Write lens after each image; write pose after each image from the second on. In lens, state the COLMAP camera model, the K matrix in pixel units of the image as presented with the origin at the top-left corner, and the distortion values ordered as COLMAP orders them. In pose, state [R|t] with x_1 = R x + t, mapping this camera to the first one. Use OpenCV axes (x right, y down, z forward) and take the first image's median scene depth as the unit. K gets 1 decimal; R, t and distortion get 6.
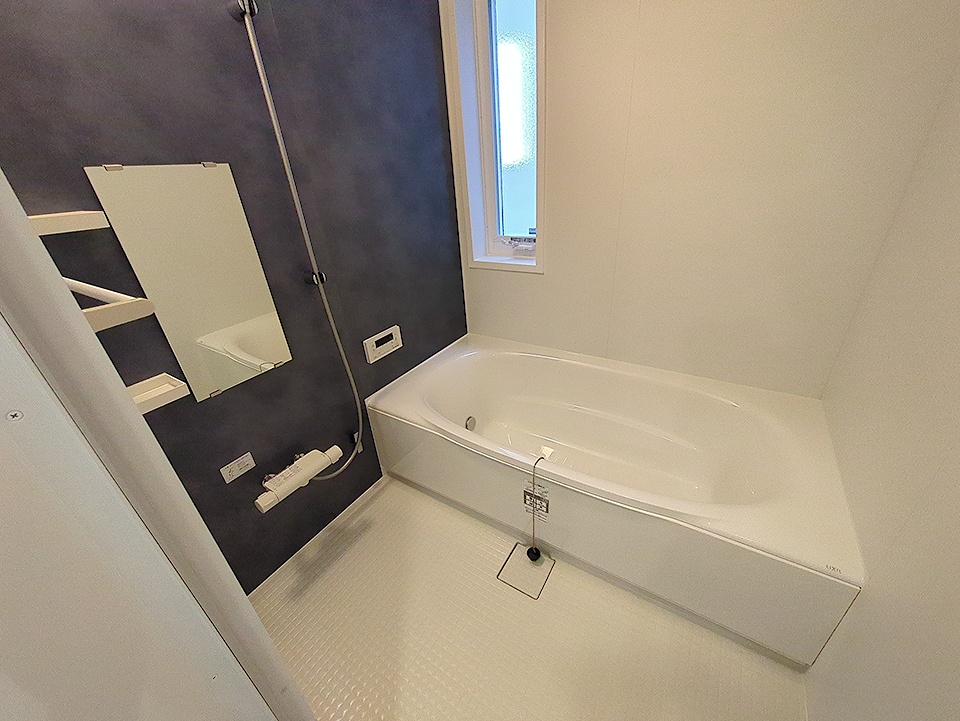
lens RADIAL K [[376.6, 0, 480.7], [0, 376.6, 361.1], [0, 0, 1]] dist [-0.000715, 0.000074]
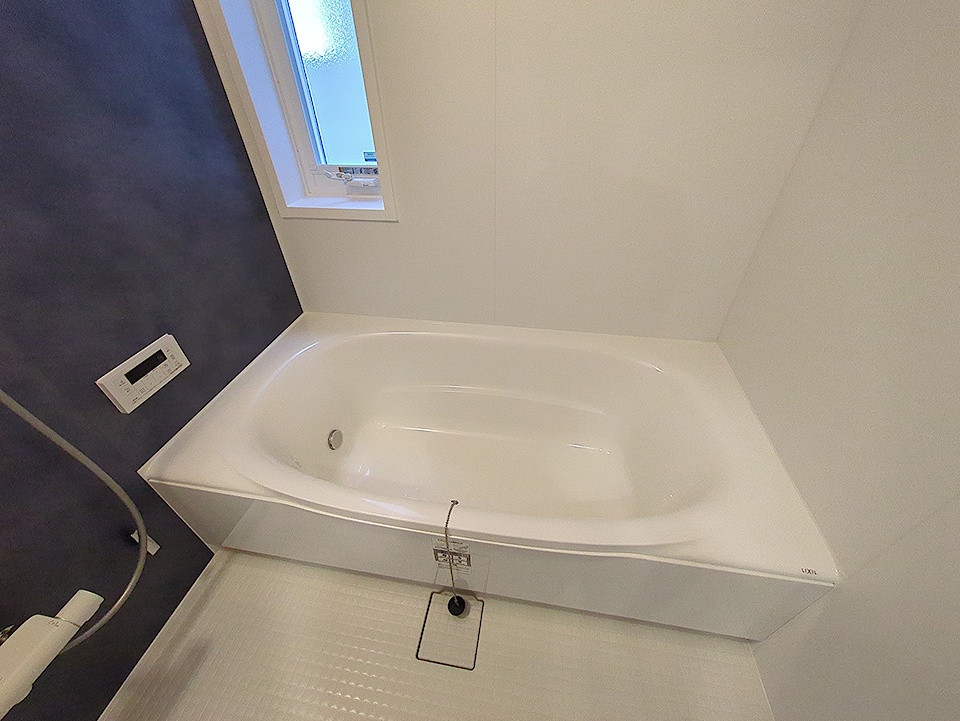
lens RADIAL K [[376.6, 0, 479.9], [0, 376.6, 360.8], [0, 0, 1]] dist [-0.000715, 0.000074]
pose [[0.921523, -0.199757, 0.333005, 0.022989], [0.140515, 0.970966, 0.193598, -0.100257], [-0.362009, -0.131613, 0.922837, 0.277719]]
